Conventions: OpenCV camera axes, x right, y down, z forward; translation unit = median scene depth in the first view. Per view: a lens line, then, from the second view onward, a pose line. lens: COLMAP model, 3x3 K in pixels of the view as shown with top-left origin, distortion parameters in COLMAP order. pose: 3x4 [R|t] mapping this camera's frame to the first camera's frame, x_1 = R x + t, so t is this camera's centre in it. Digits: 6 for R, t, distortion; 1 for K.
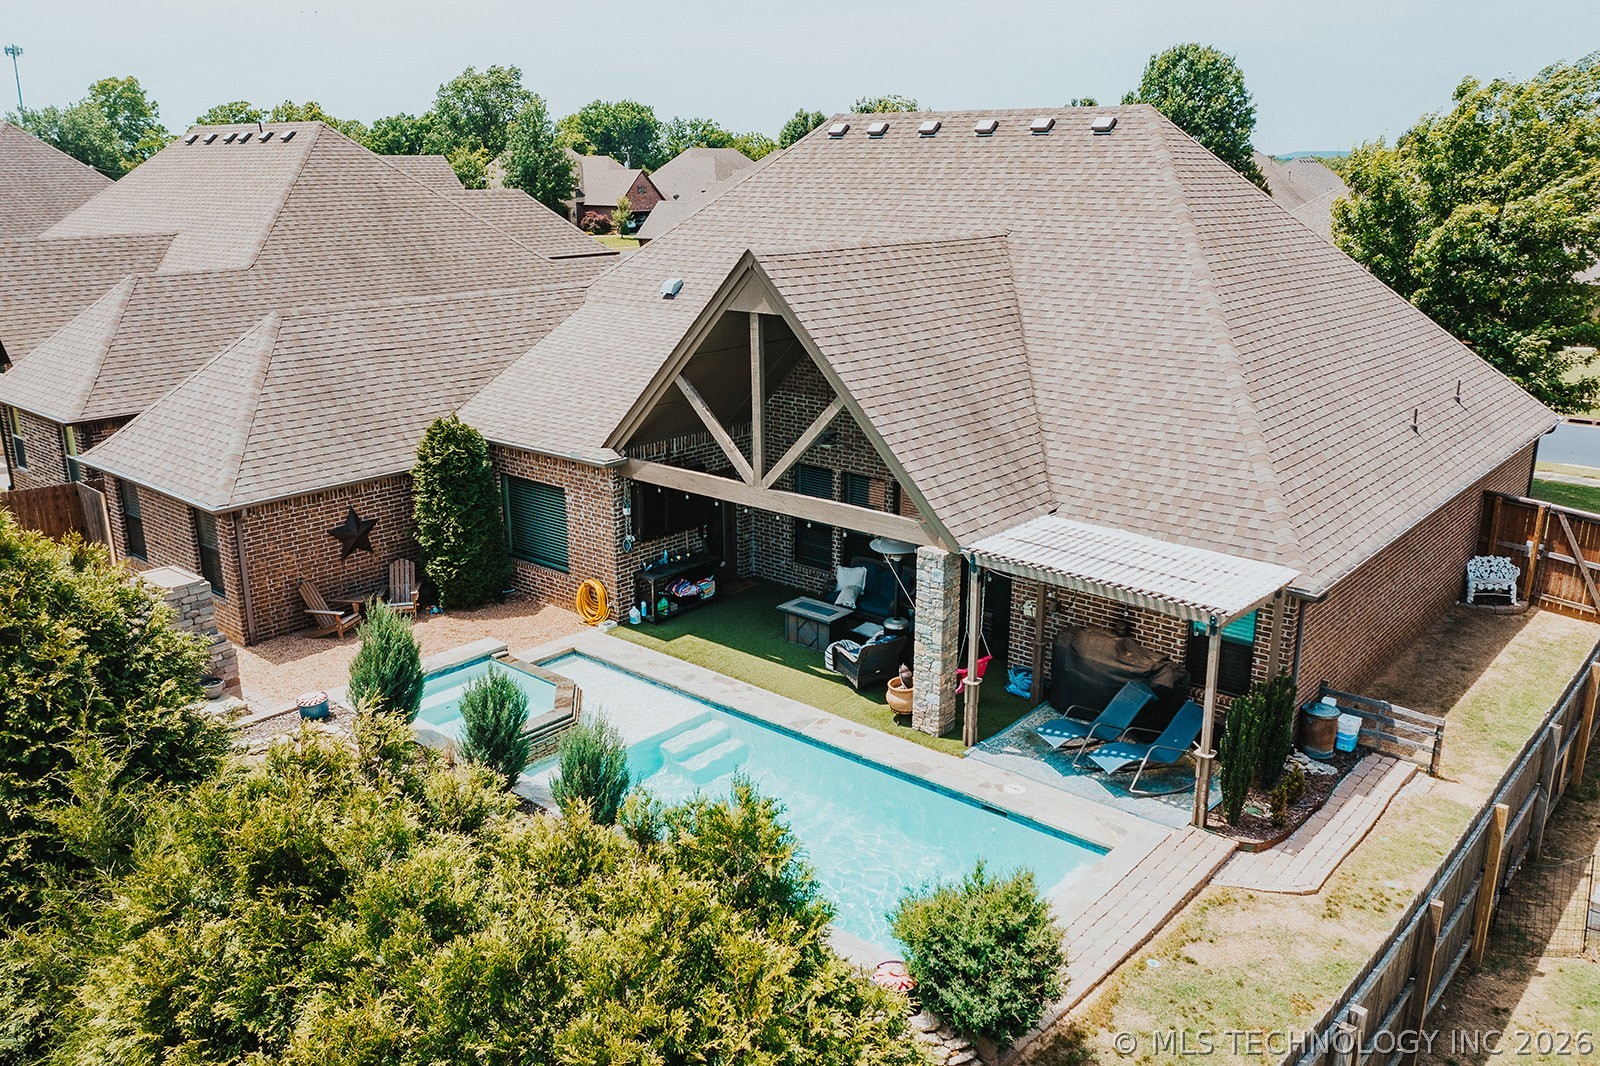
lens RADIAL K [[1268.5, 0, 800.0], [0, 1268.5, 533.0], [0, 0, 1]] dist [-0.015868, 0.003892]
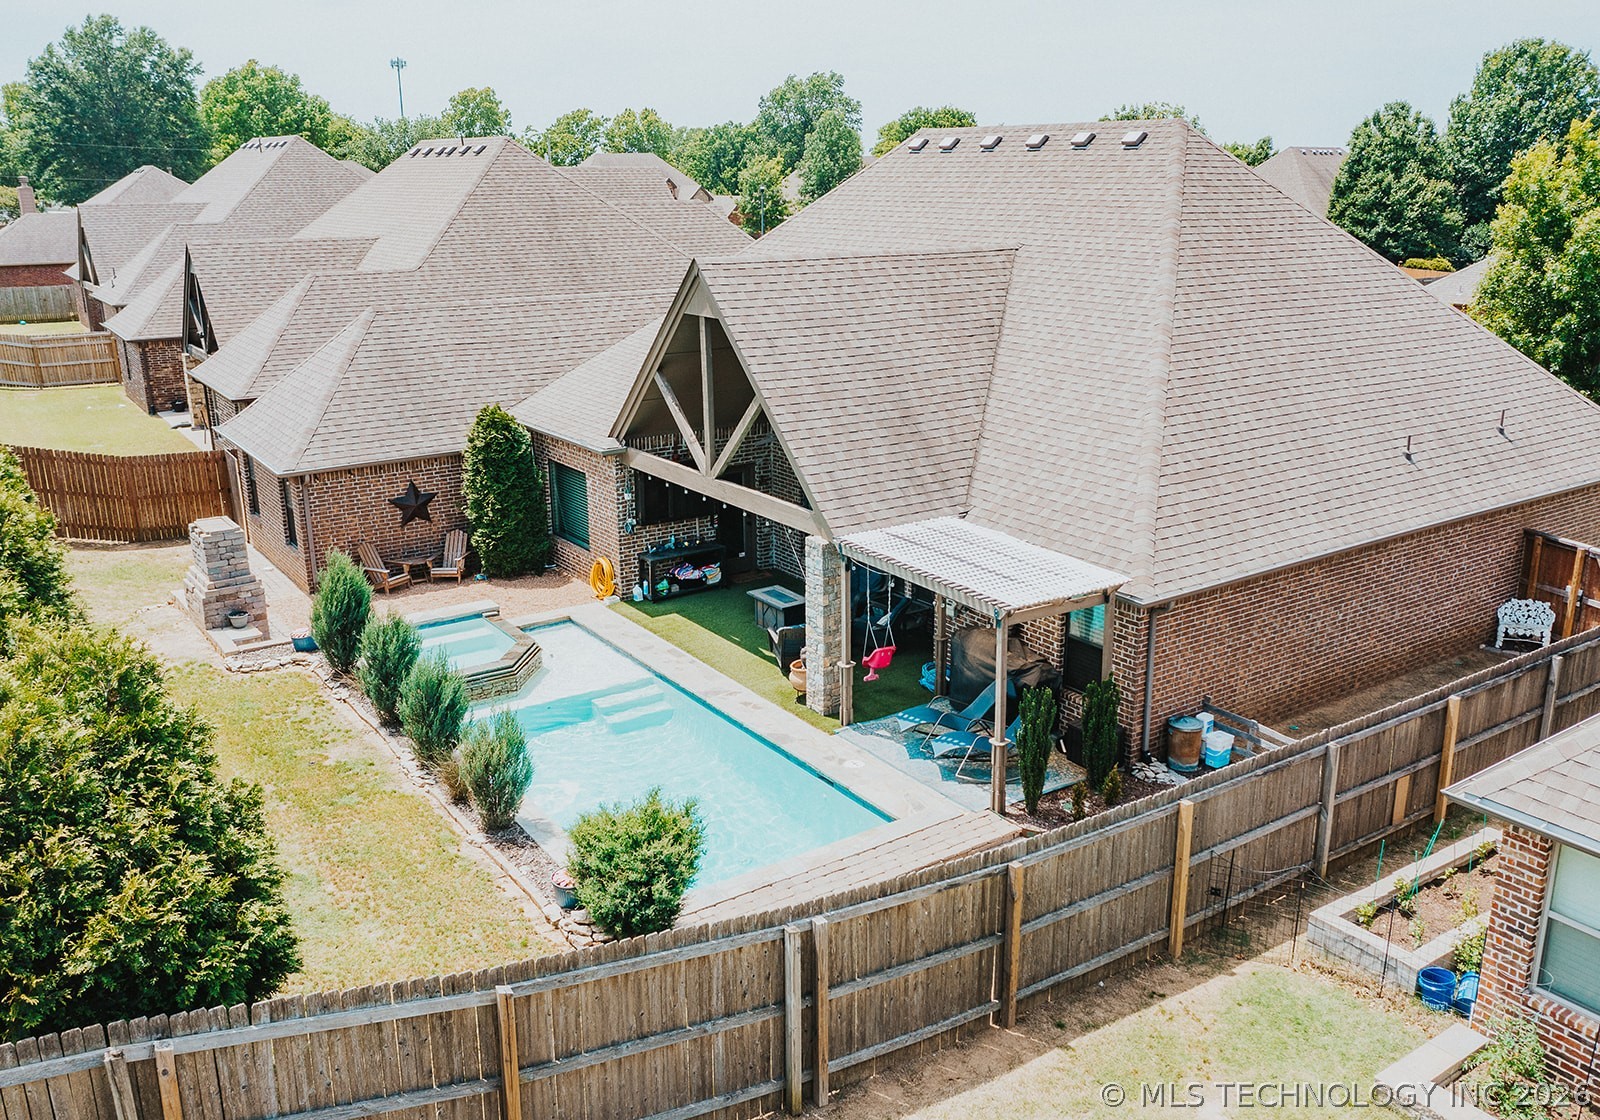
lens RADIAL K [[1334.4, 0, 839.0], [0, 1334.4, 557.3], [0, 0, 1]] dist [-0.003664, 0.001711]
pose [[0.971380, 0.065624, -0.228285, 0.304318], [-0.066053, 0.997799, 0.005767, 0.016576], [0.228161, 0.009477, 0.973577, -0.078491]]
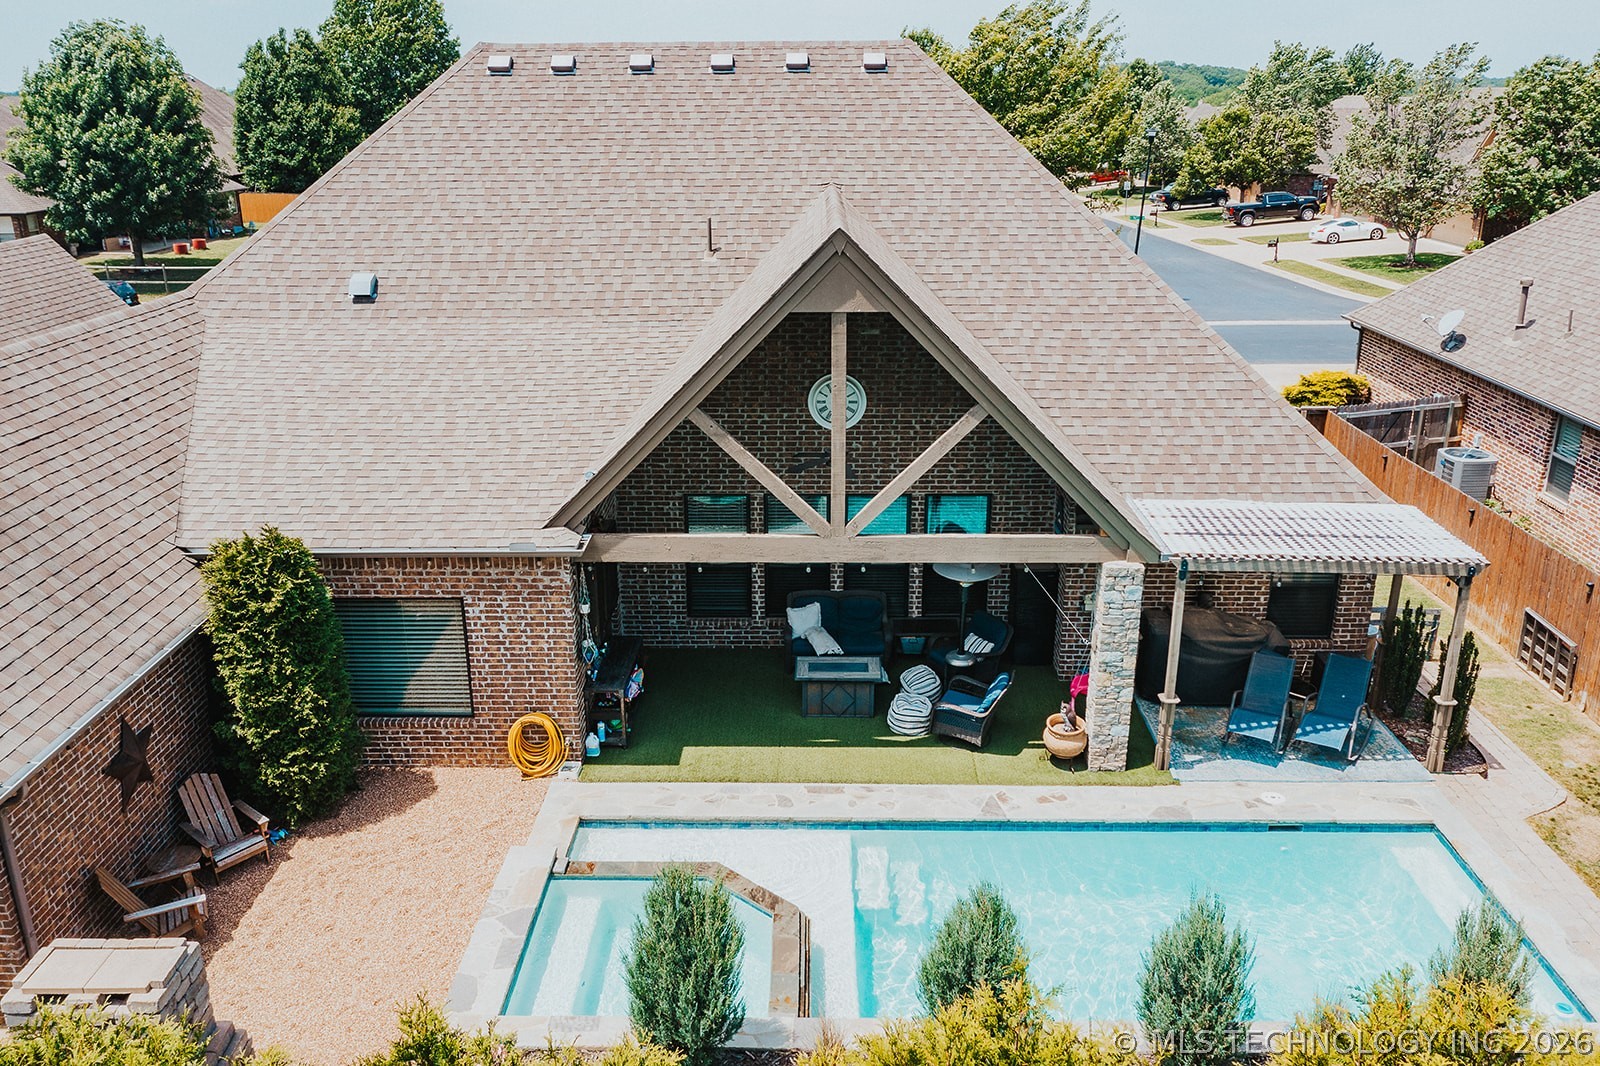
lens RADIAL K [[1268.5, 0, 800.0], [0, 1268.5, 533.0], [0, 0, 1]] dist [-0.015868, 0.003892]
pose [[0.770630, -0.211848, 0.601041, -0.458795], [0.183172, 0.976964, 0.109494, -0.113241], [-0.610392, 0.025714, 0.791682, 0.359762]]
